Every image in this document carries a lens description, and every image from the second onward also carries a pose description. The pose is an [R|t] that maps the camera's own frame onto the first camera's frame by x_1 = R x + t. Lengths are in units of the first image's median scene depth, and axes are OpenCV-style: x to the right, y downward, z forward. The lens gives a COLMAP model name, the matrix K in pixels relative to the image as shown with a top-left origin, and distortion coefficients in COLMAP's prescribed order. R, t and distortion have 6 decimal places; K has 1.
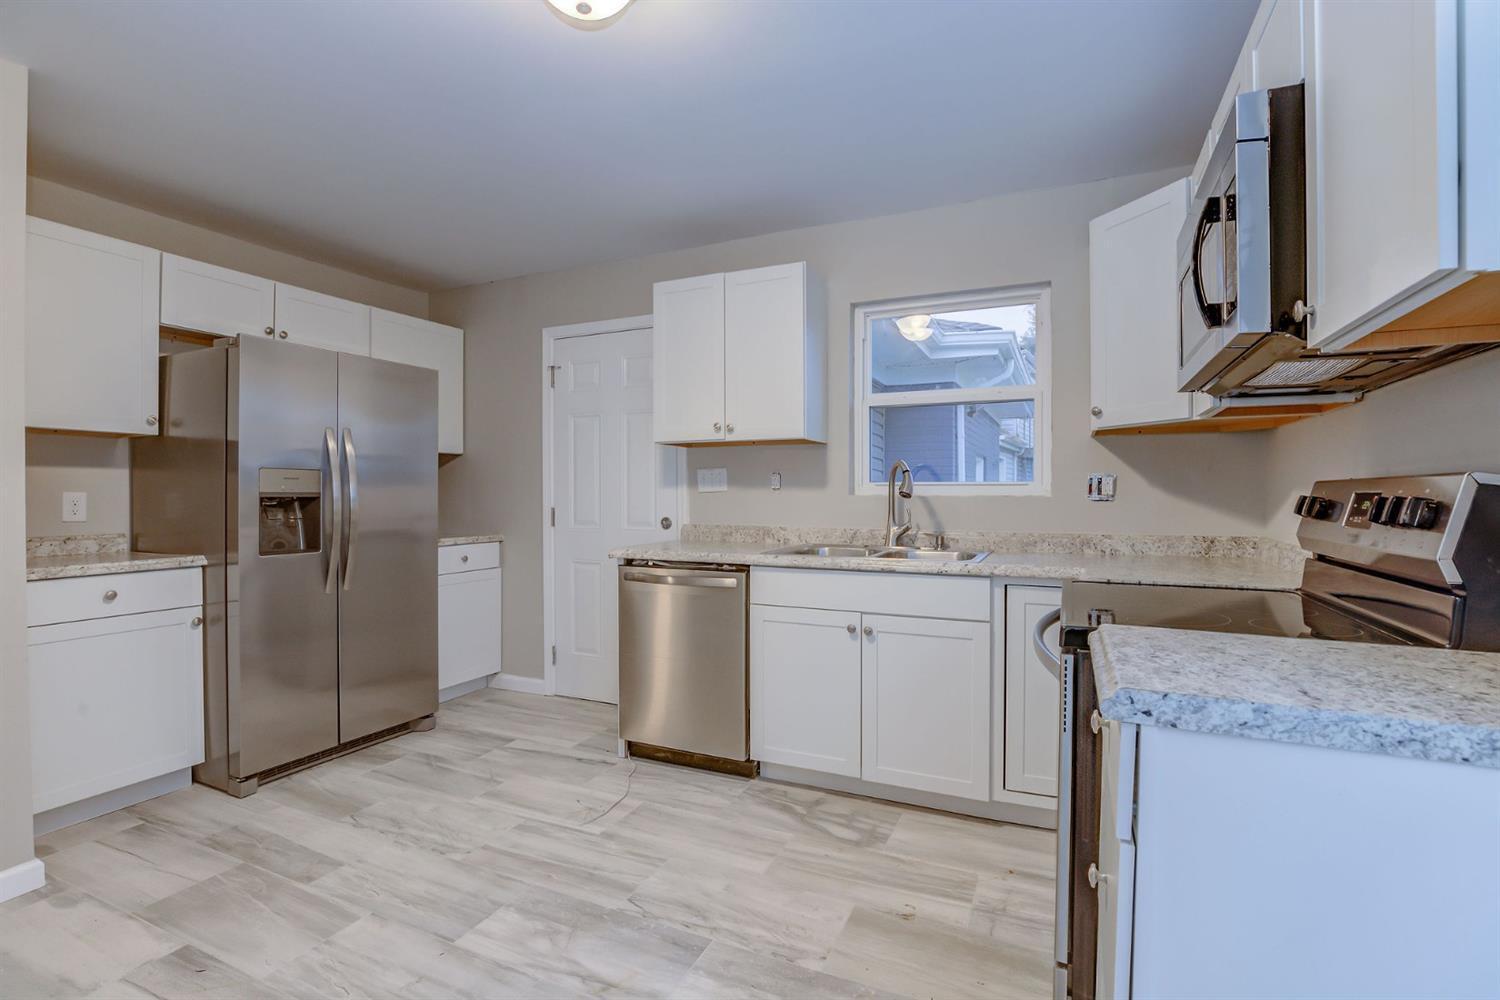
lens RADIAL K [[690.3, 0, 755.9], [0, 690.3, 491.3], [0, 0, 1]] dist [-0.028091, 0.000034]
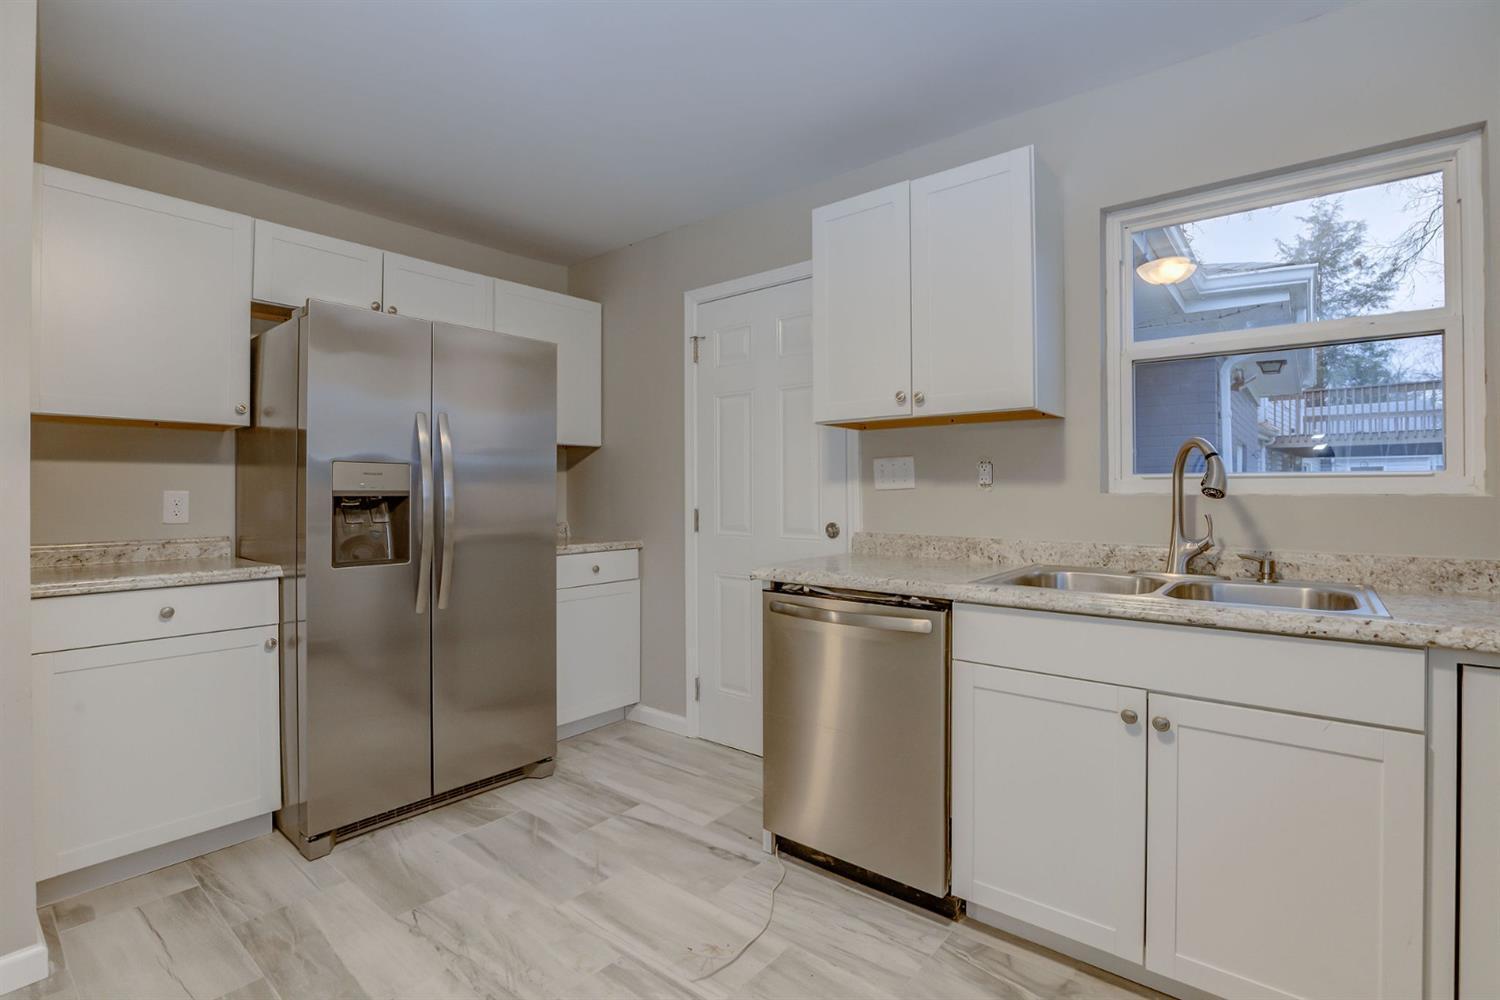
lens RADIAL K [[690.3, 0, 755.9], [0, 690.3, 491.3], [0, 0, 1]] dist [-0.028091, 0.000034]
pose [[0.966077, -0.001664, -0.258247, -0.018729], [0.002227, 0.999996, 0.001888, 0.001710], [0.258243, -0.002399, 0.966077, 0.302838]]
